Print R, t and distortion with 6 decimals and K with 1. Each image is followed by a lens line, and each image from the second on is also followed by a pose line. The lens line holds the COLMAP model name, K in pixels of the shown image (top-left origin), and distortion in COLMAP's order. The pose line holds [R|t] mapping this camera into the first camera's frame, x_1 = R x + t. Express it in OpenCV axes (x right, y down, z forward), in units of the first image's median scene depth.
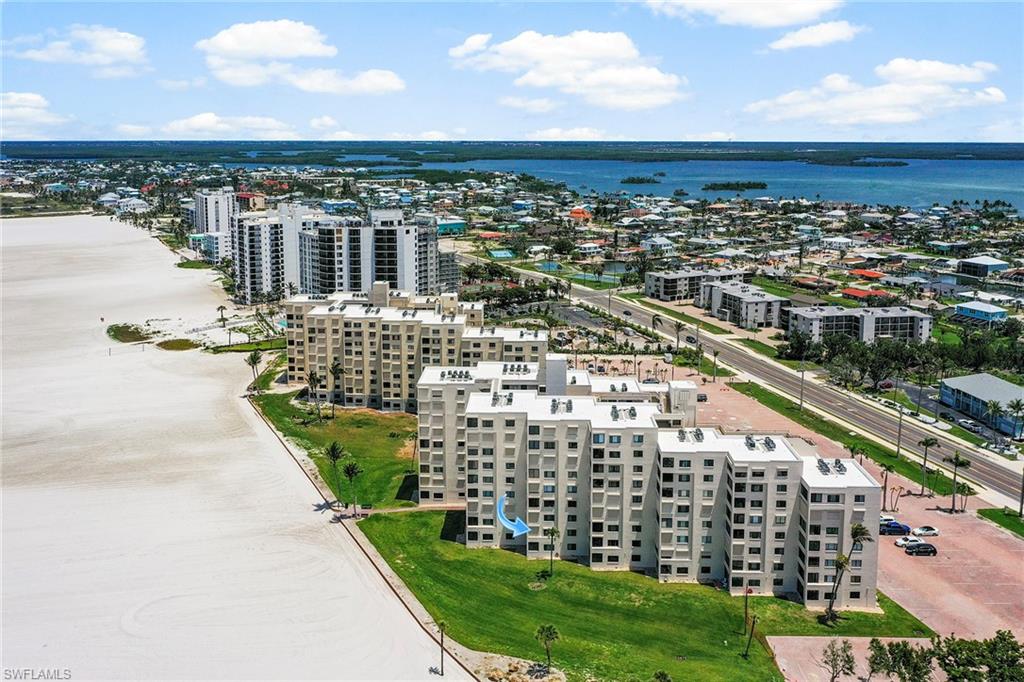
lens RADIAL K [[860.3, 0, 509.3], [0, 860.3, 241.5], [0, 0, 1]] dist [-0.001968, -0.000610]
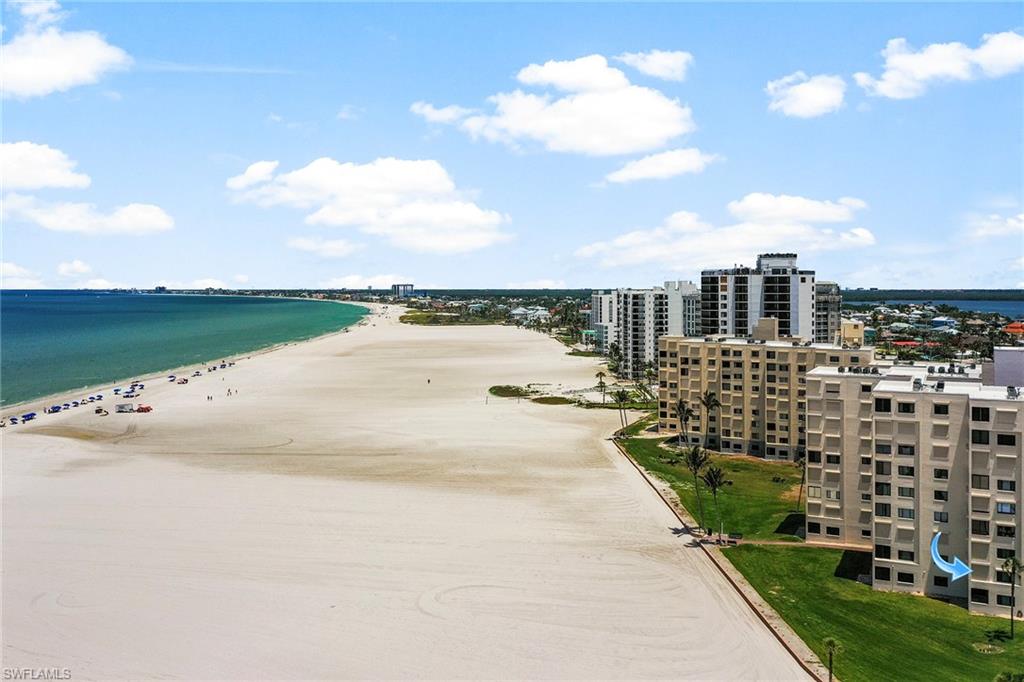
lens RADIAL K [[866.4, 0, 563.2], [0, 866.4, 290.1], [0, 0, 1]] dist [-0.000368, -0.000493]
pose [[0.922432, 0.000505, -0.386159, -0.009505], [-0.043392, 0.993801, -0.102352, 0.184439], [0.383714, 0.111169, 0.916736, 0.216365]]
